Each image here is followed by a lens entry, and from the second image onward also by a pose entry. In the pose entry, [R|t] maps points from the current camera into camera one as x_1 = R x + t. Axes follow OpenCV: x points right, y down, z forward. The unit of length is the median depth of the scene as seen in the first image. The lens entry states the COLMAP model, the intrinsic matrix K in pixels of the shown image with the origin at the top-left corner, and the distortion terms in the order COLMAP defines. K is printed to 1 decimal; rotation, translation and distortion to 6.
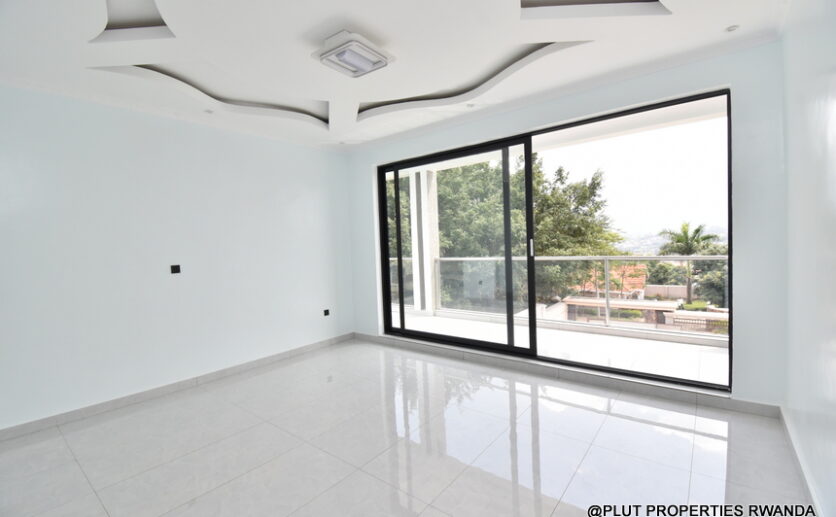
lens RADIAL K [[366.9, 0, 415.2], [0, 366.9, 257.9], [0, 0, 1]] dist [0.024947, -0.027724]
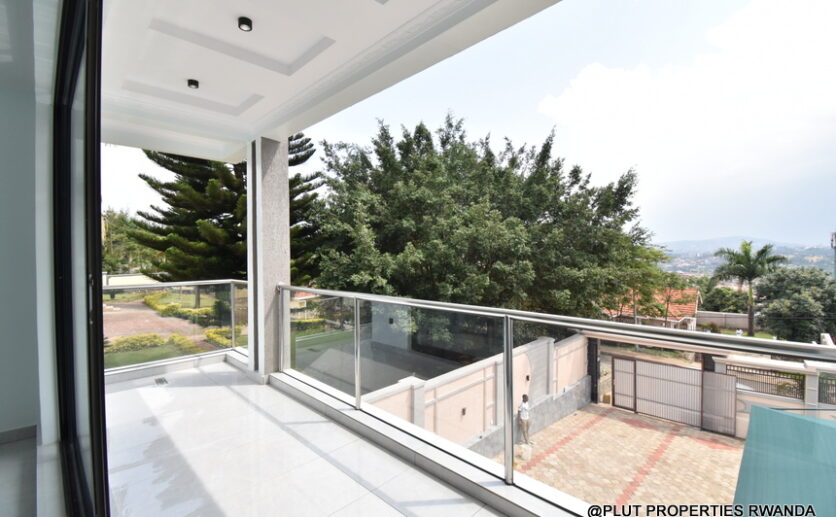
lens RADIAL K [[366.9, 0, 415.2], [0, 366.9, 257.9], [0, 0, 1]] dist [0.024947, -0.027724]
pose [[0.994059, 0.031307, -0.104242, 0.070234], [-0.034572, 0.998962, -0.029665, -0.006362], [0.103205, 0.033093, 0.994109, 0.090532]]
